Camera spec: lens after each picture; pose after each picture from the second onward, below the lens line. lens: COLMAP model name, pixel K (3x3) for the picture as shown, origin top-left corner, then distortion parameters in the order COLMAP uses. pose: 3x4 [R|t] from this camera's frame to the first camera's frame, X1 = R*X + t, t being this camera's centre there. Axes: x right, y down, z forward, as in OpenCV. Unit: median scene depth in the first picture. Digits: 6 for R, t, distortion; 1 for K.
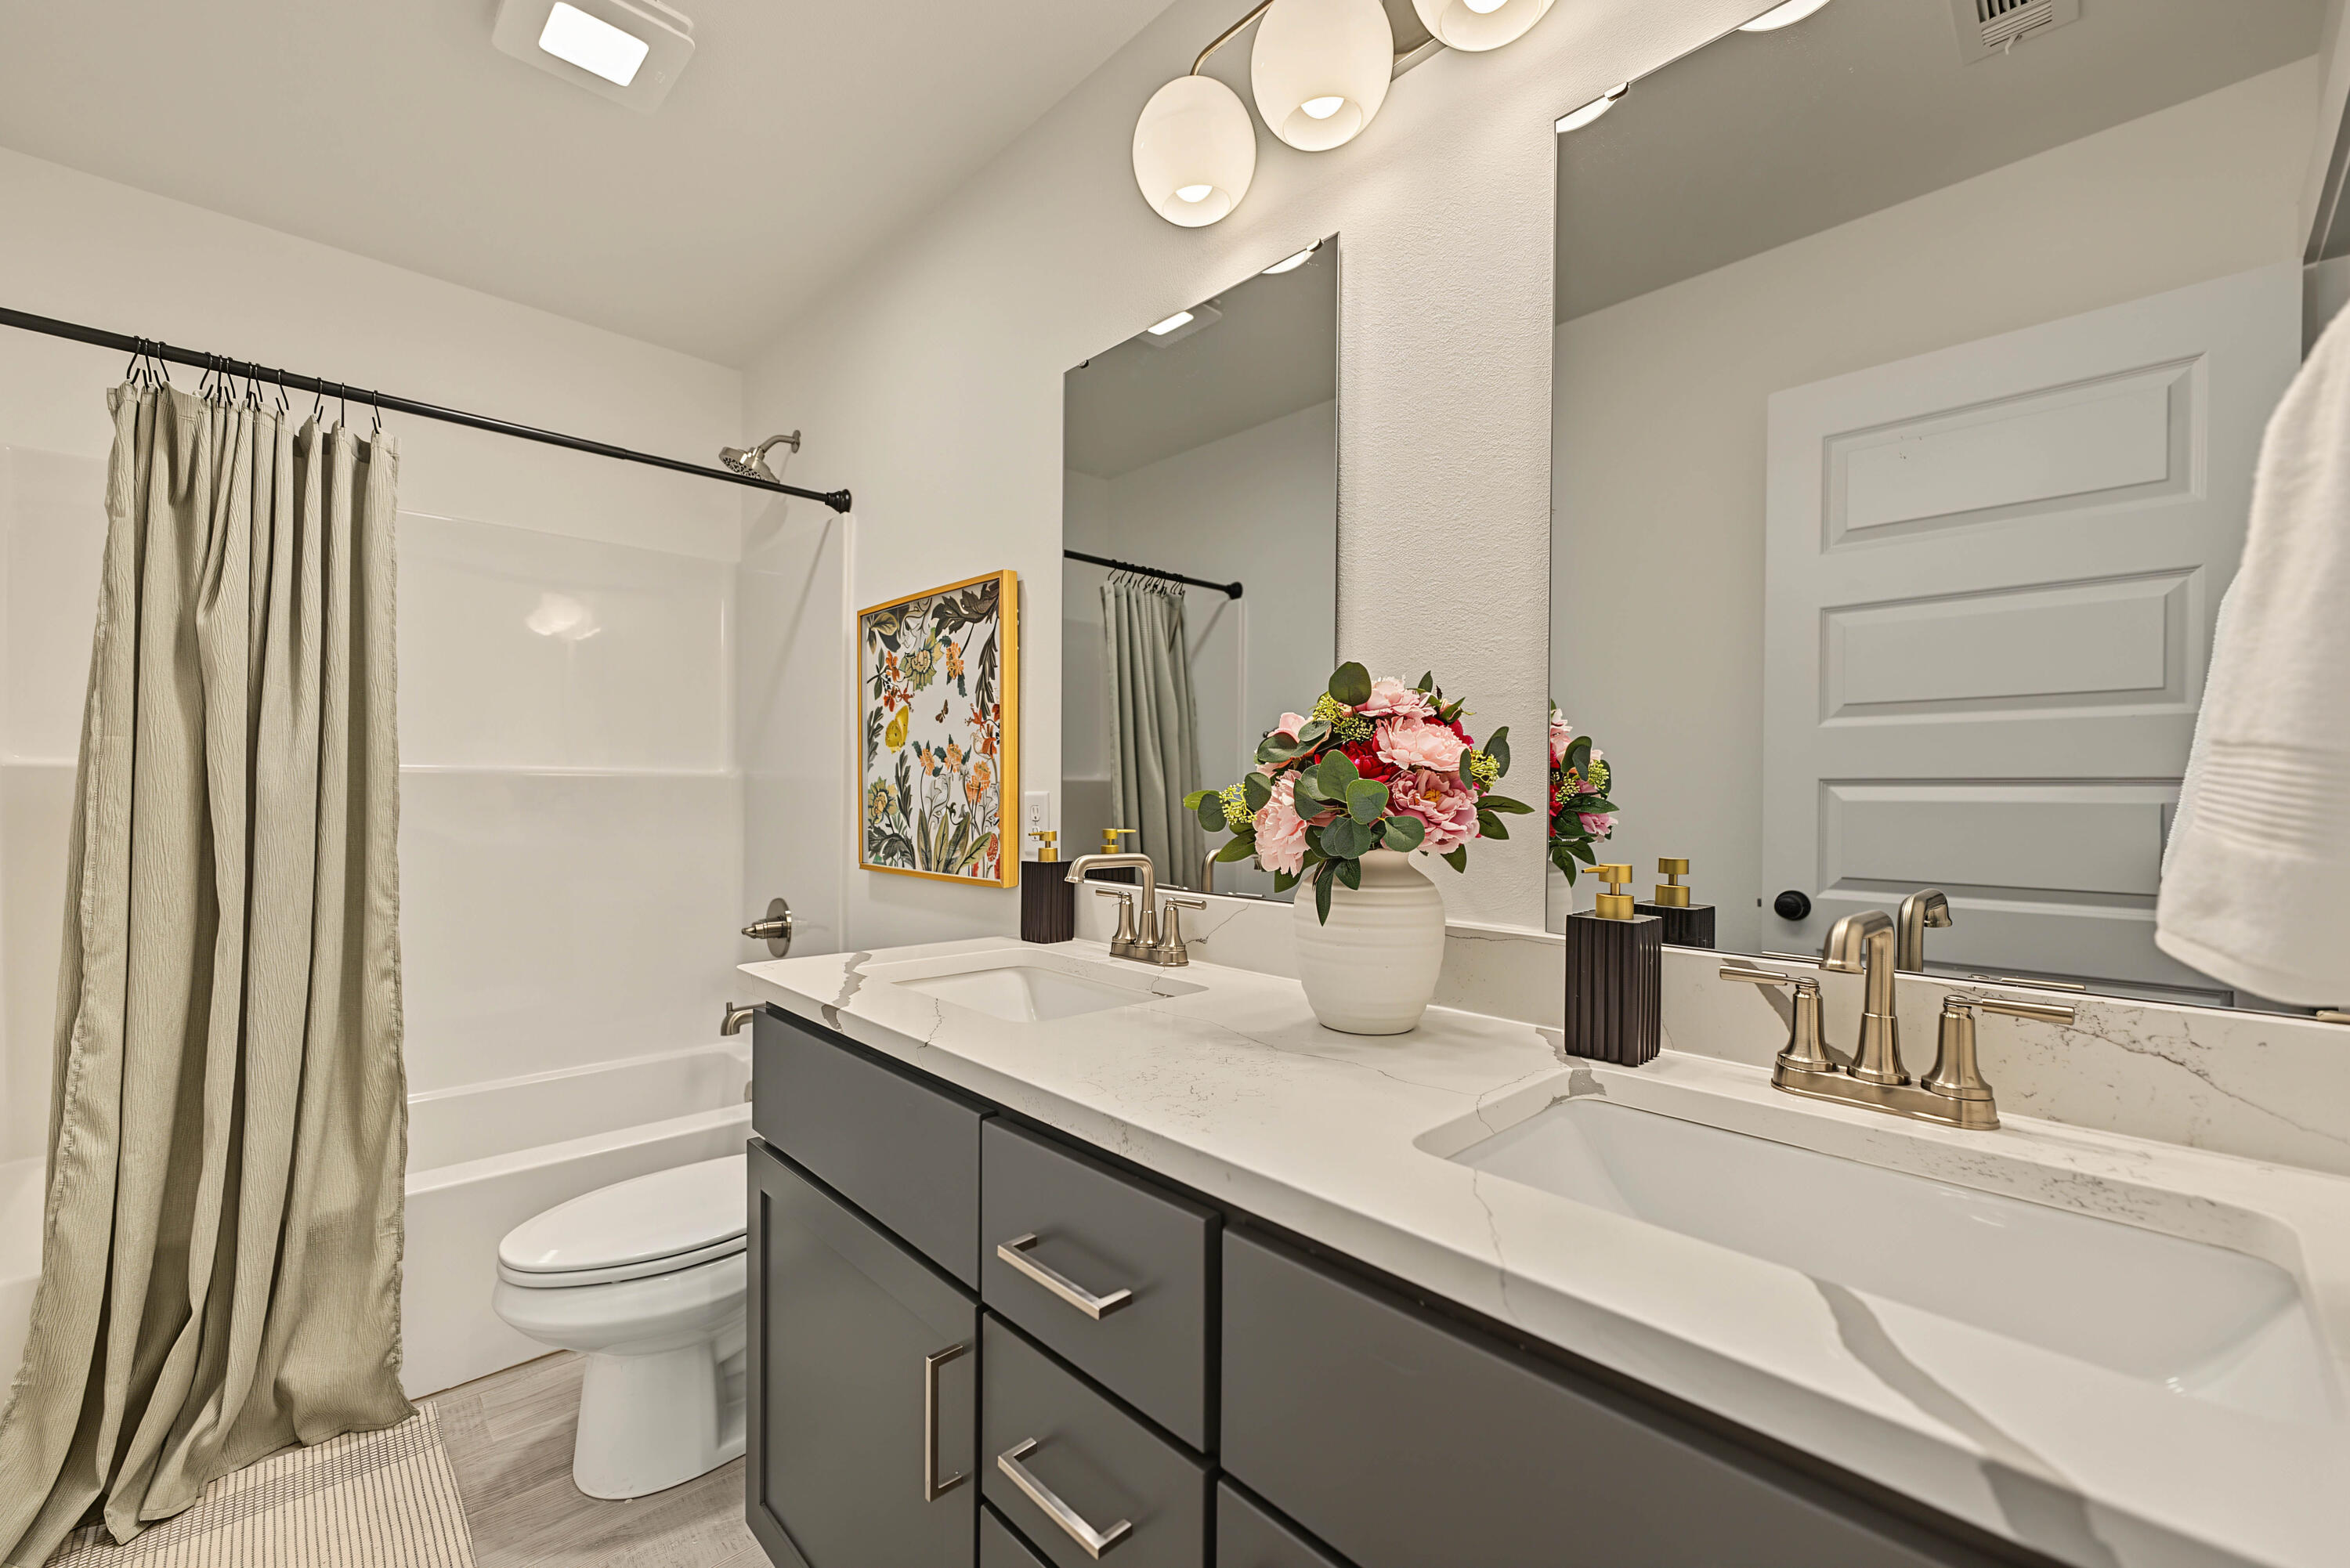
lens RADIAL K [[965.4, 0, 1169.6], [0, 965.4, 780.4], [0, 0, 1]] dist [0.003915, -0.000714]
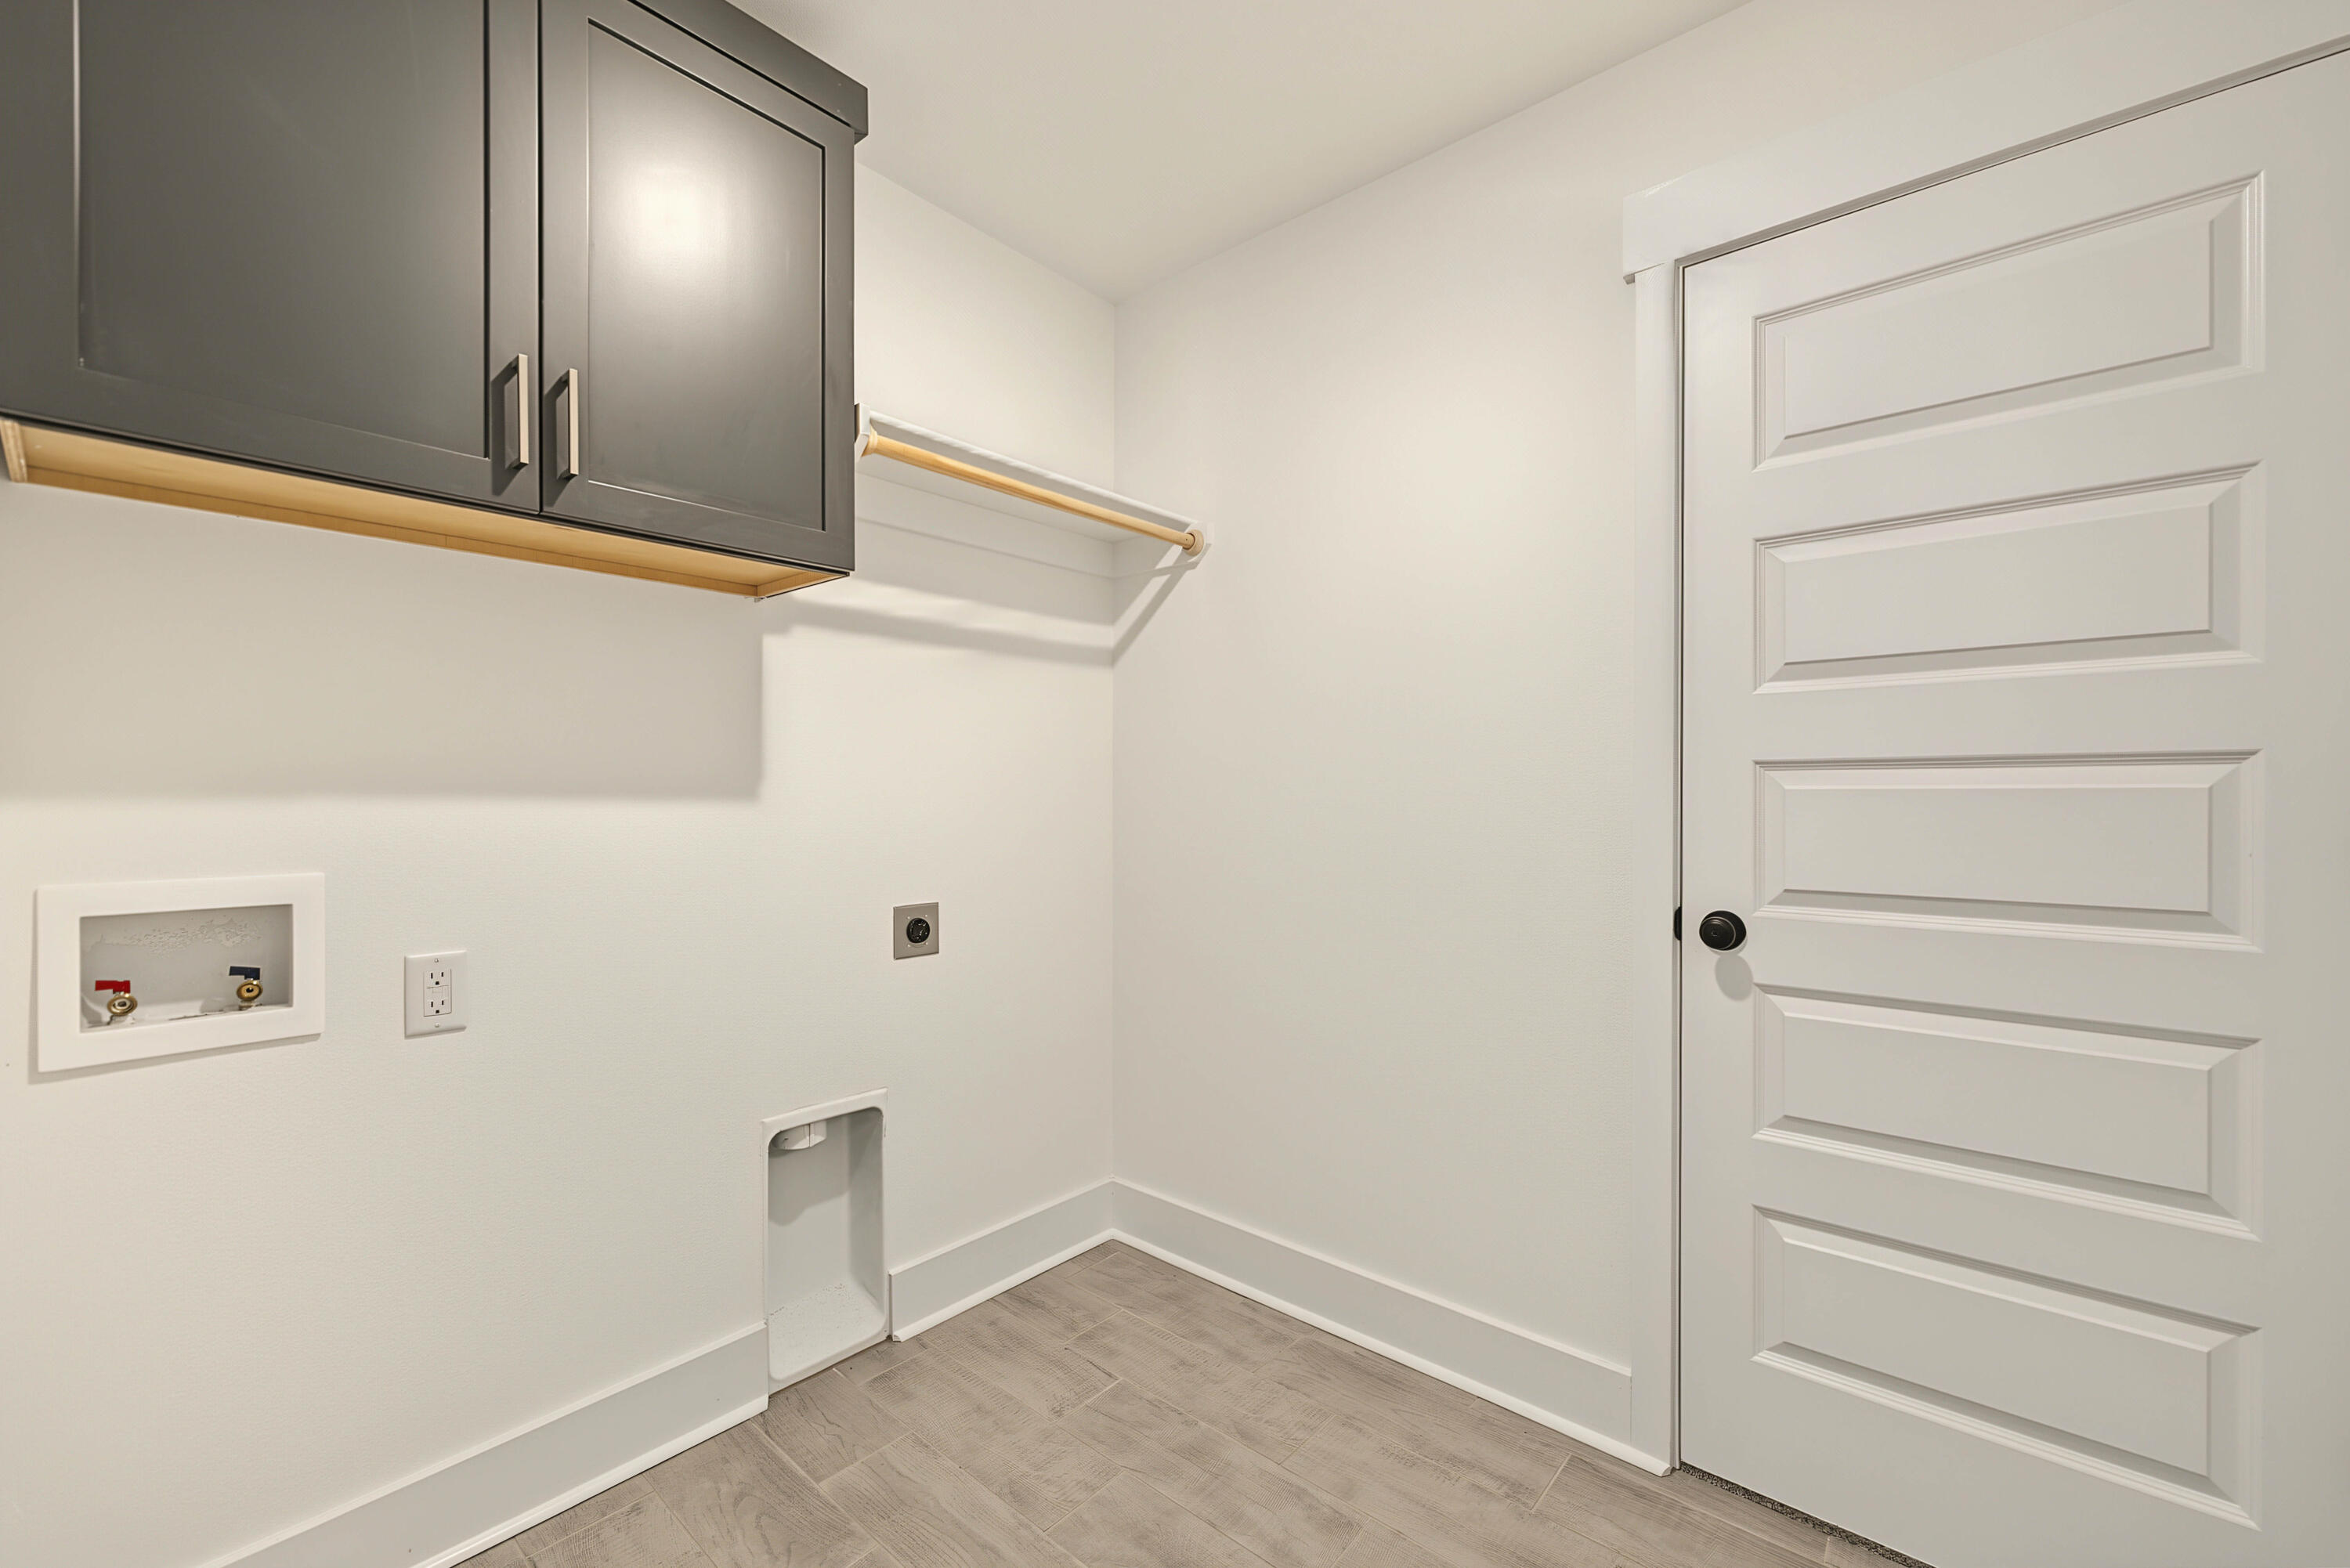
lens RADIAL K [[965.4, 0, 1186.1], [0, 965.4, 781.9], [0, 0, 1]] dist [0.003915, -0.000714]
pose [[0.994685, -0.012549, 0.102201, 0.148197], [0.011624, 0.999886, 0.009637, 0.002018], [-0.102310, -0.008398, 0.994717, 0.289325]]
